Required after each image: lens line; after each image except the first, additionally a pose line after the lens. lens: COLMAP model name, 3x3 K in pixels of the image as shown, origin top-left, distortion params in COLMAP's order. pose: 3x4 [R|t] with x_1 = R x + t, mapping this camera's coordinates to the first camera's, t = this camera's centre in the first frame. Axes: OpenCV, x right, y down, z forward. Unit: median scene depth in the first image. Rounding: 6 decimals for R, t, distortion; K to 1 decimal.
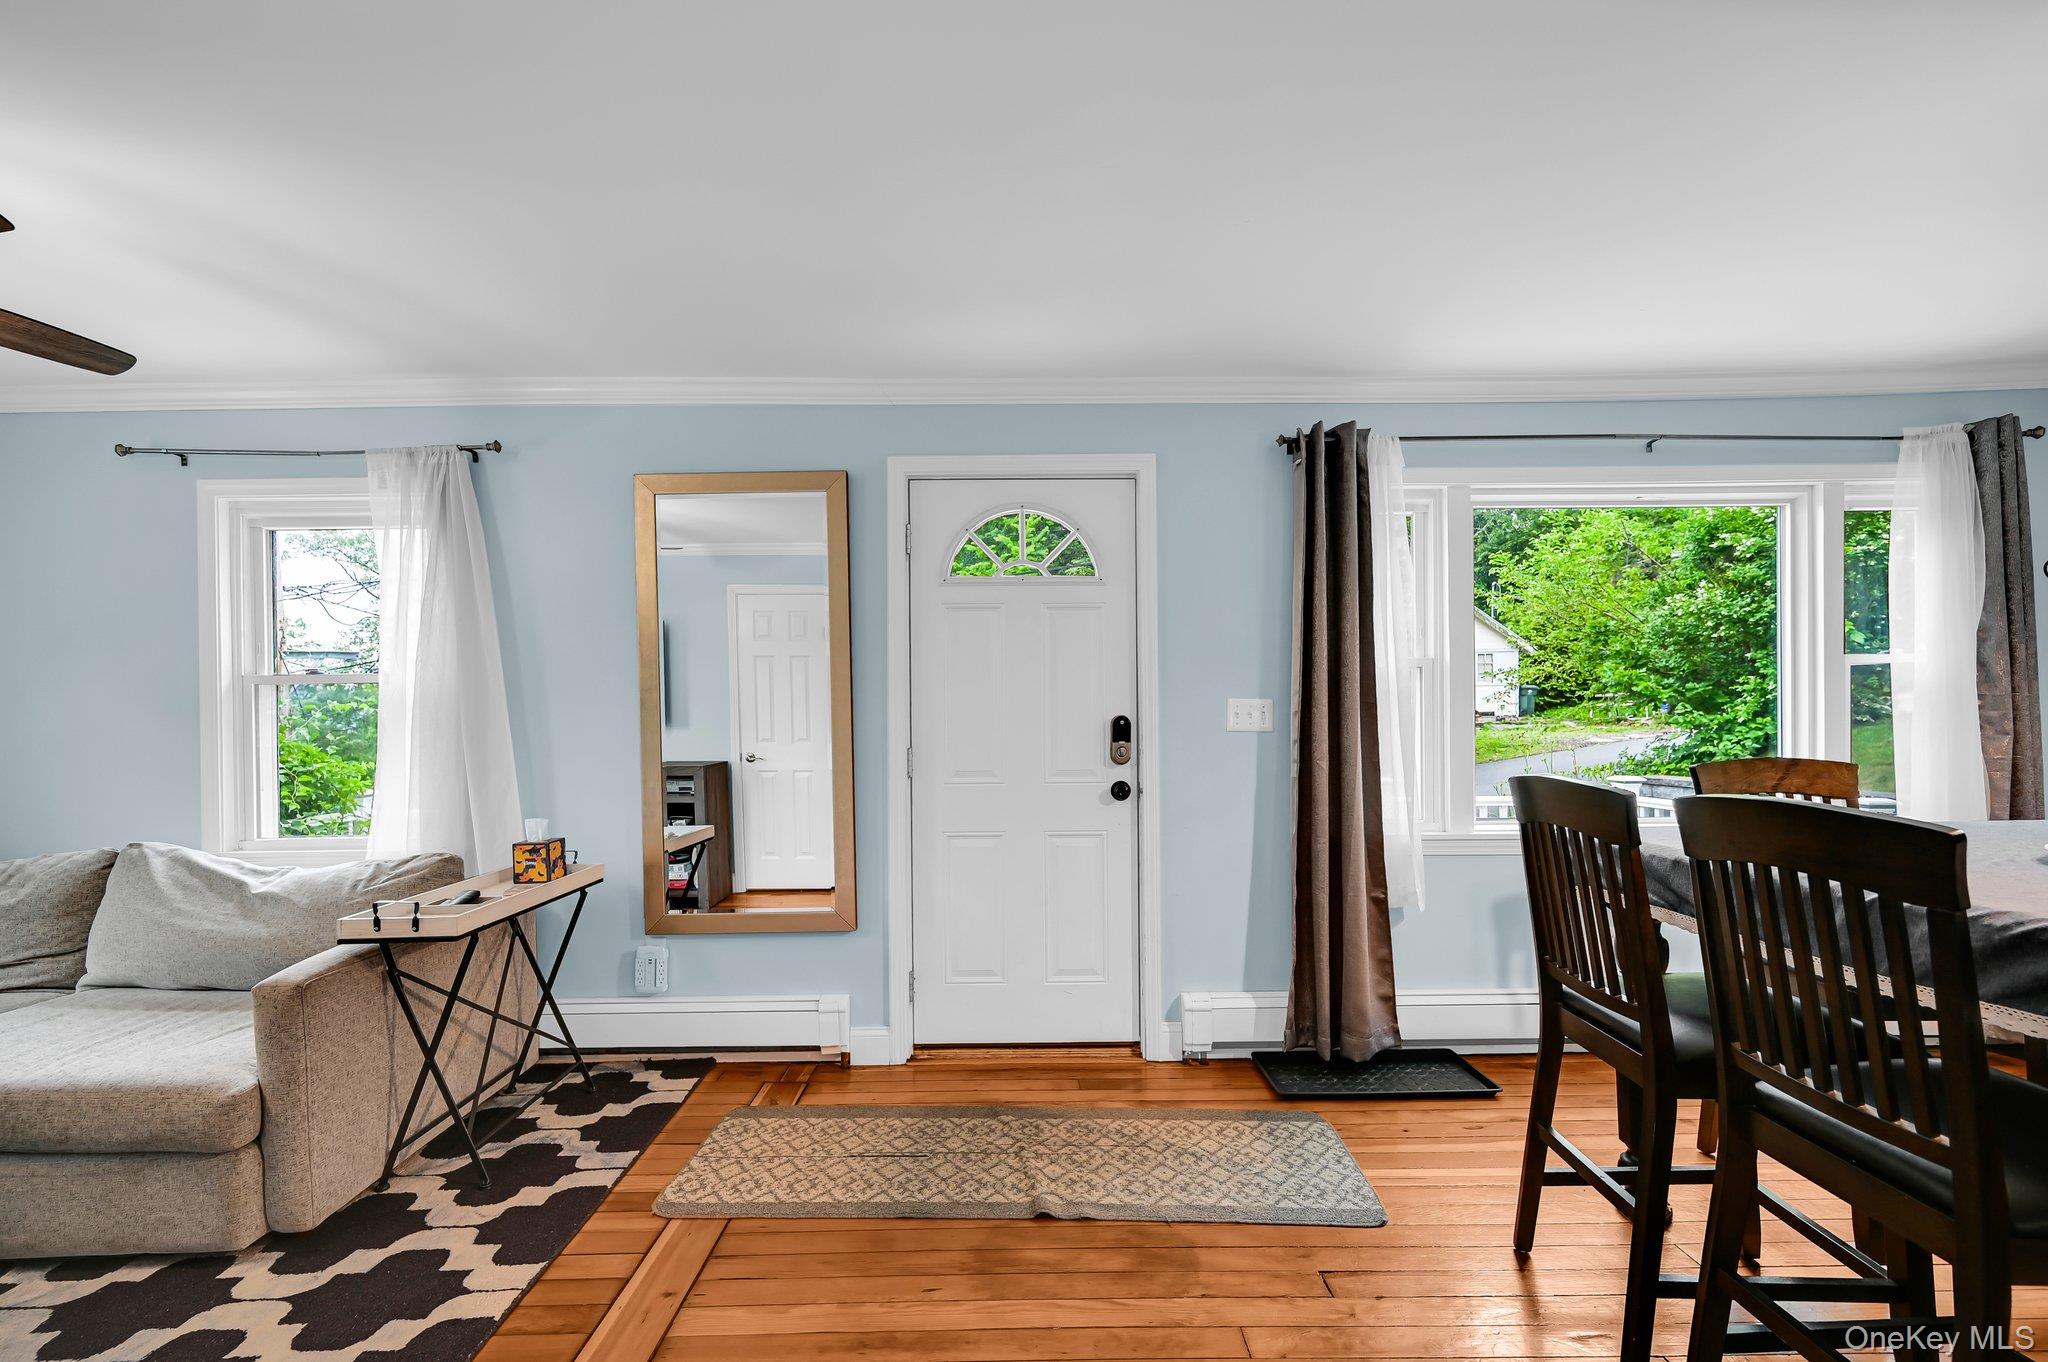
lens RADIAL K [[862.4, 0, 1023.4], [0, 862.4, 724.3], [0, 0, 1]] dist [-0.001434, -0.000089]
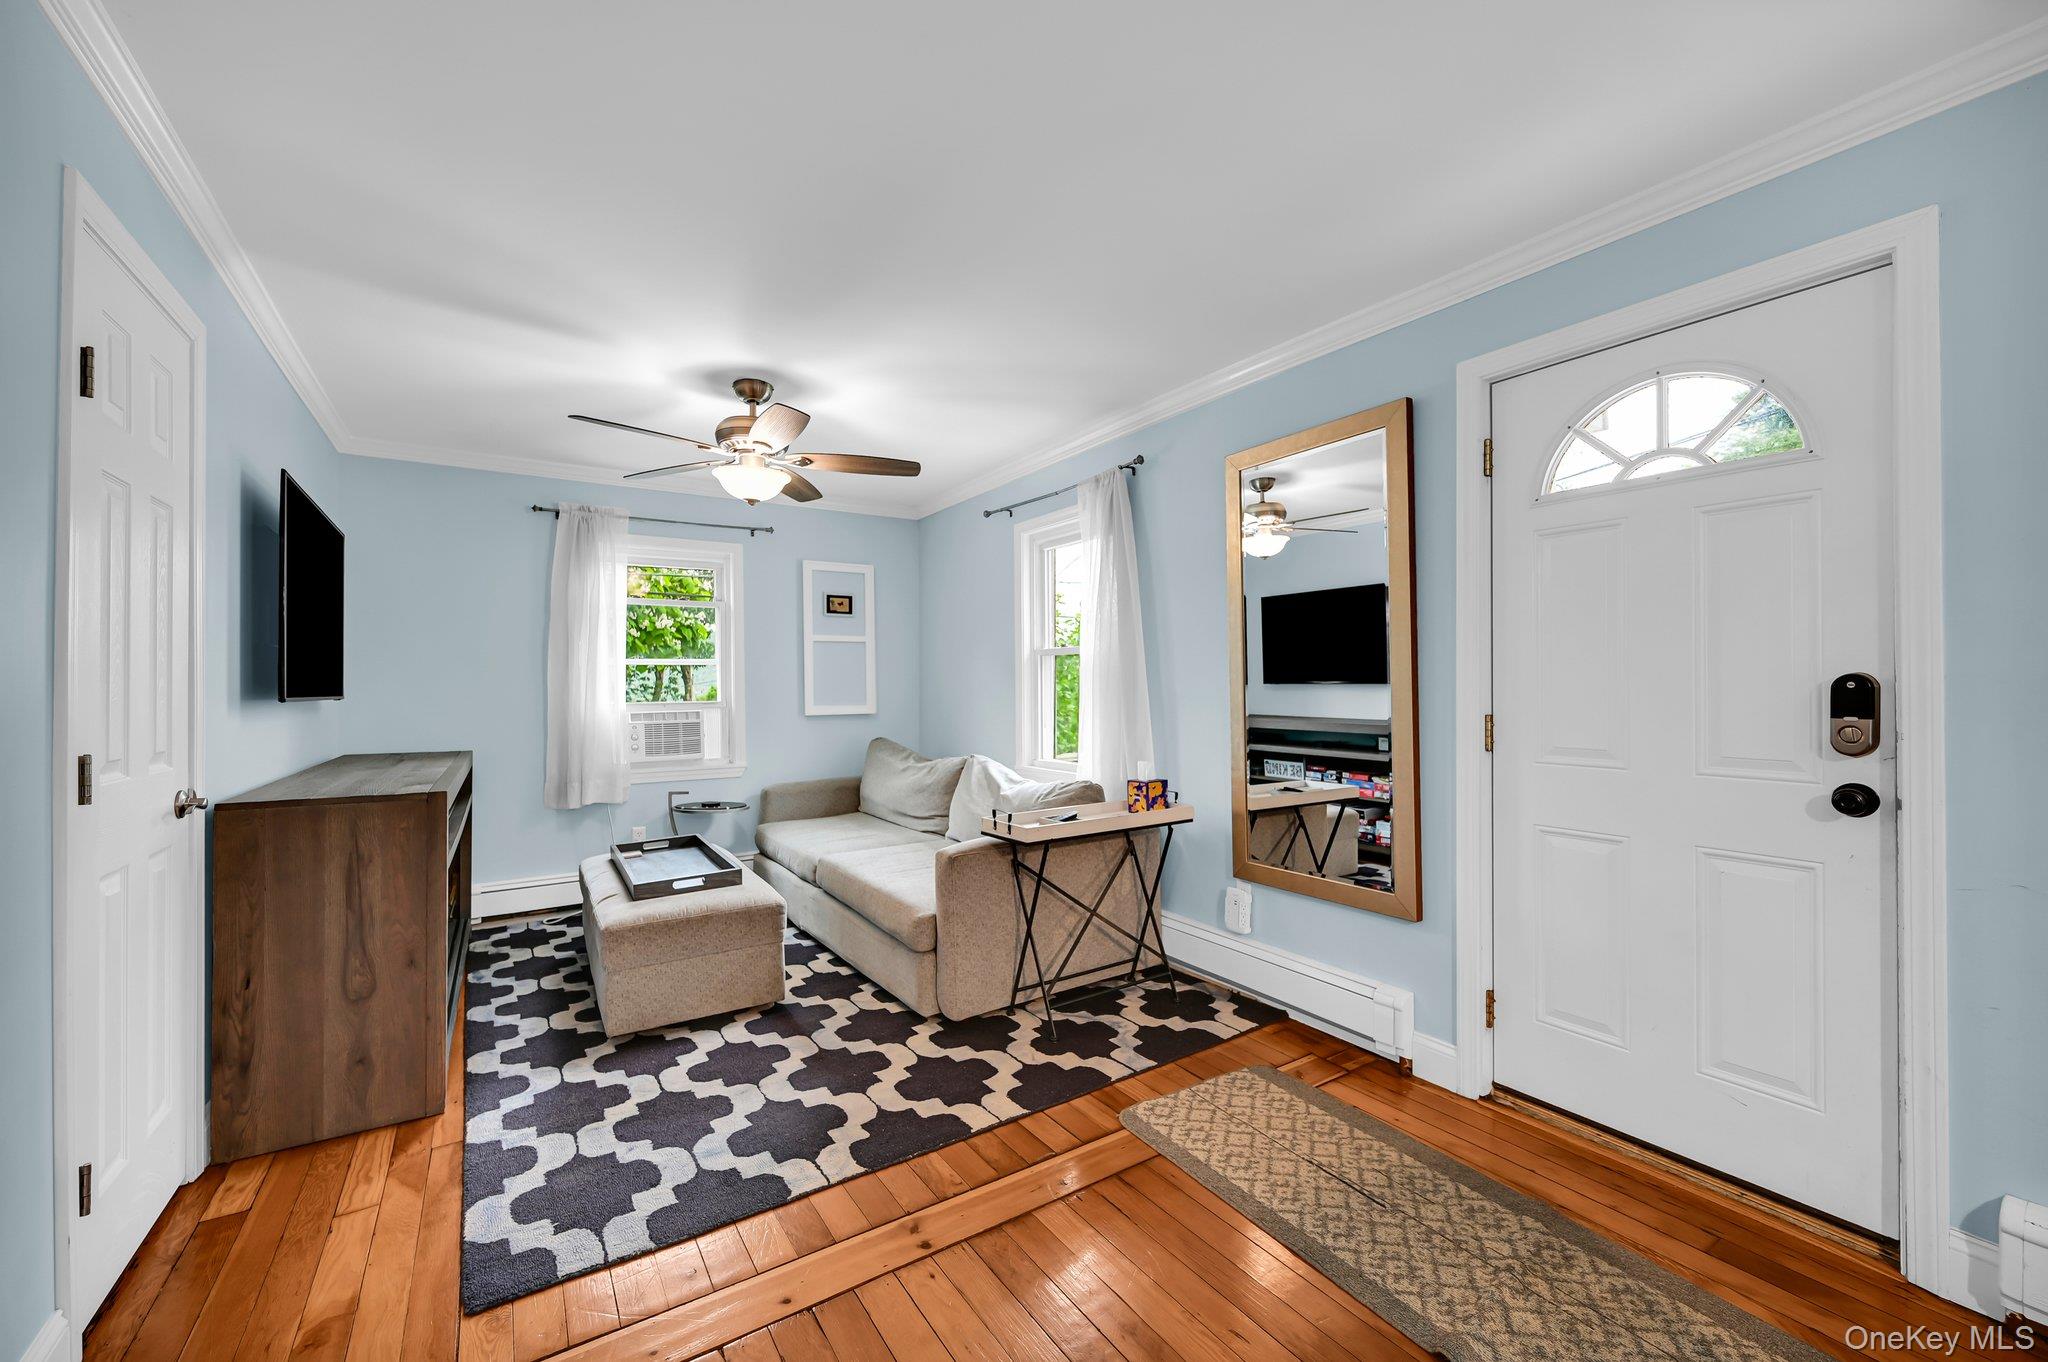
lens RADIAL K [[810.5, 0, 1022.1], [0, 810.5, 681.4], [0, 0, 1]] dist [-0.001152, 0.000151]
pose [[0.539147, 0.003050, -0.842206, 0.305032], [-0.001796, 0.999995, 0.002472, -0.005381], [0.842210, 0.000180, 0.539150, 0.245135]]
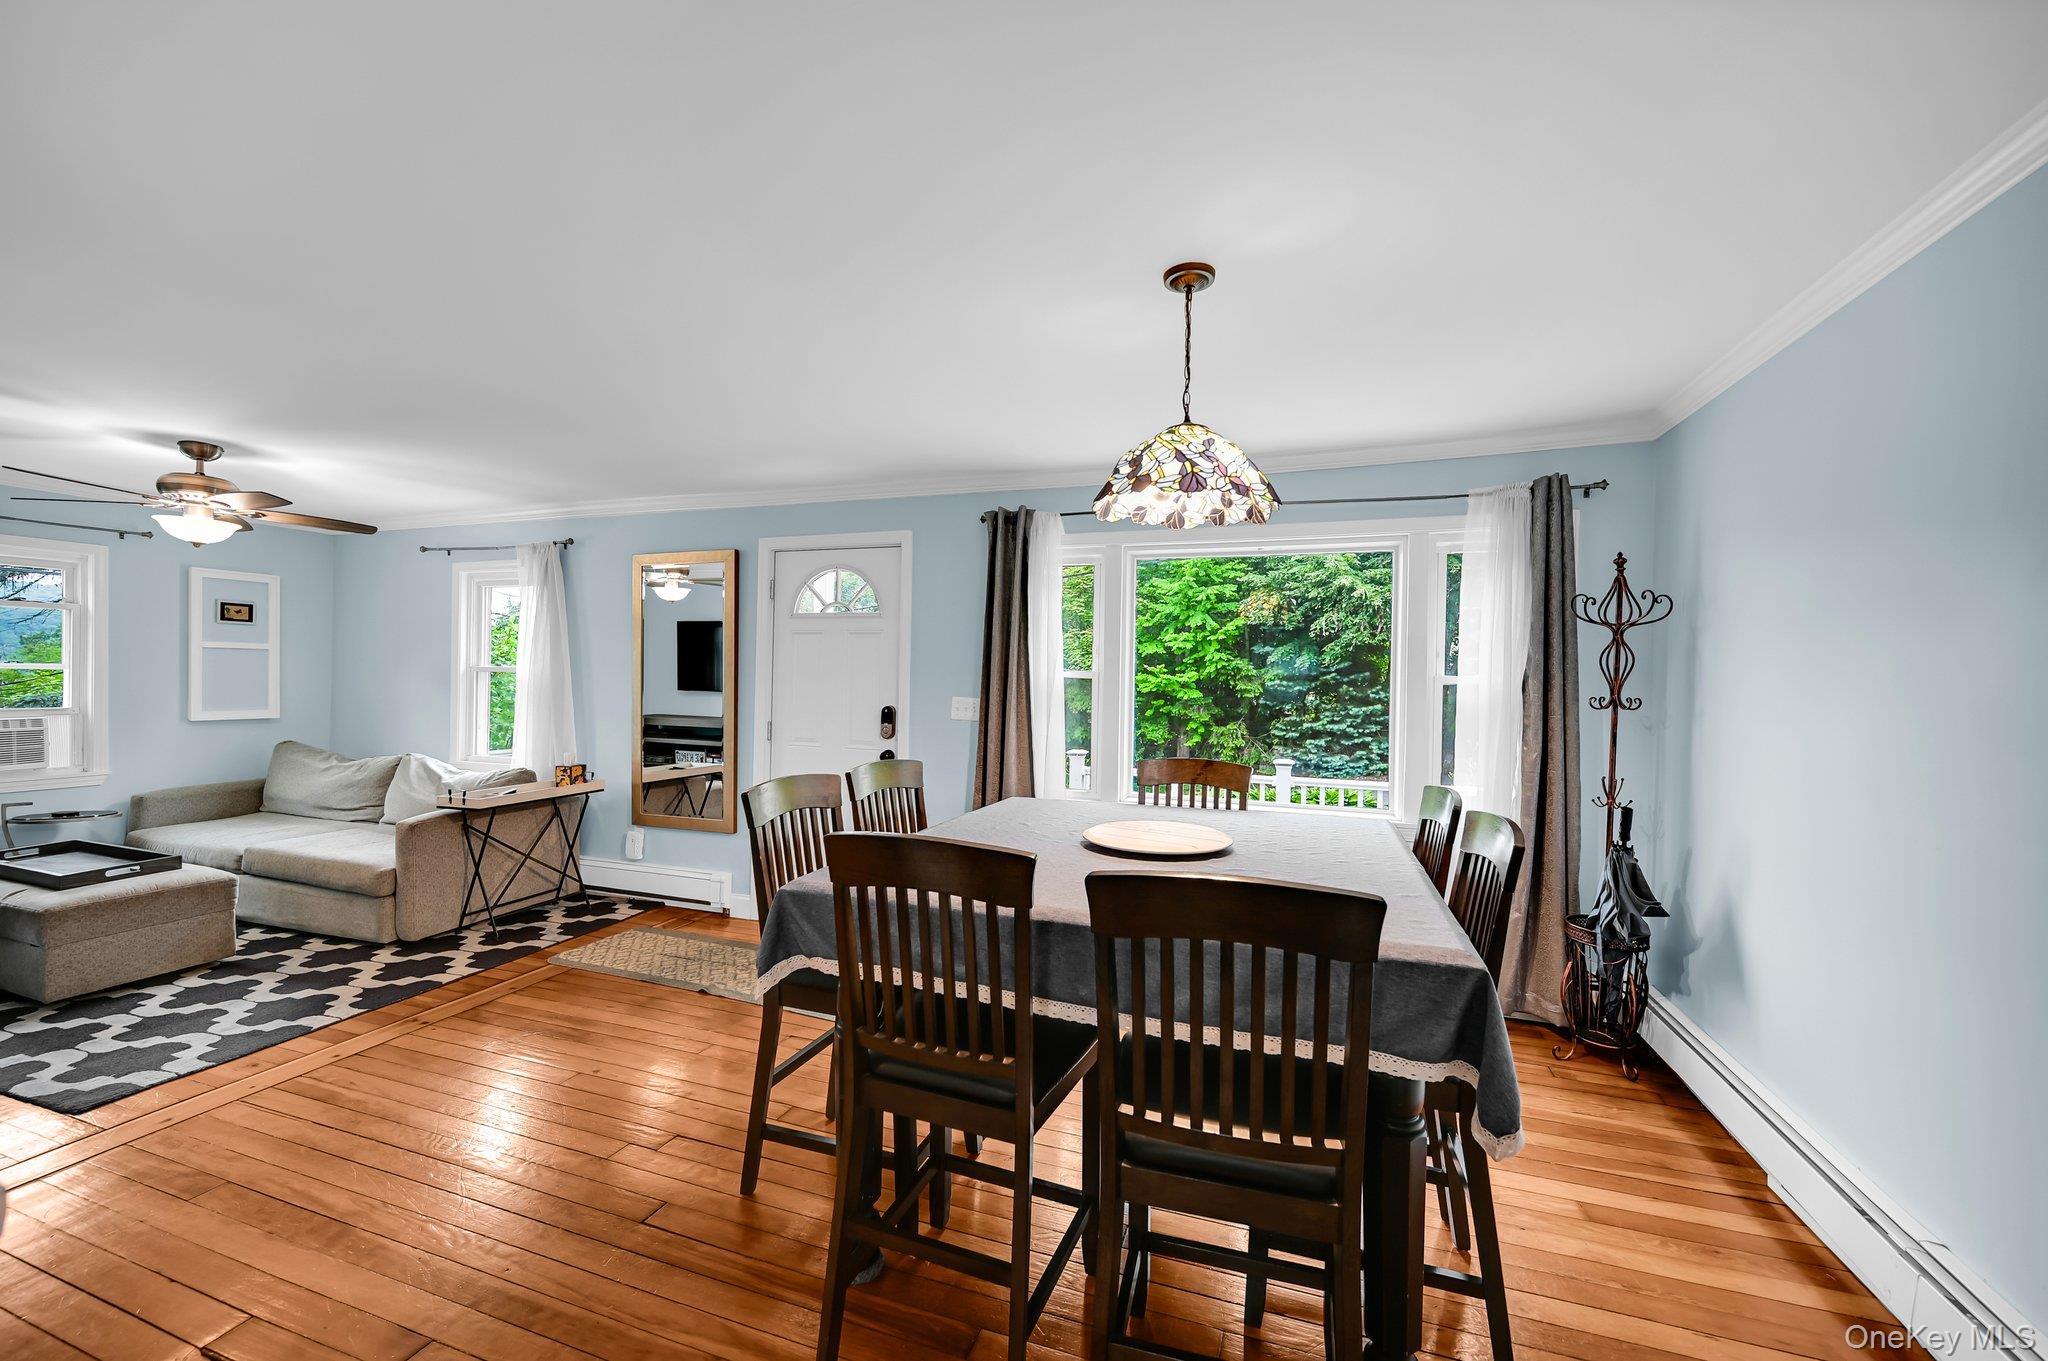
lens RADIAL K [[810.5, 0, 1022.1], [0, 810.5, 680.9], [0, 0, 1]] dist [-0.001152, 0.000151]
pose [[0.940736, 0.027017, -0.338063, 0.895841], [-0.027775, 0.999611, 0.002595, -0.070801], [0.338001, 0.006948, 0.941120, -0.268854]]
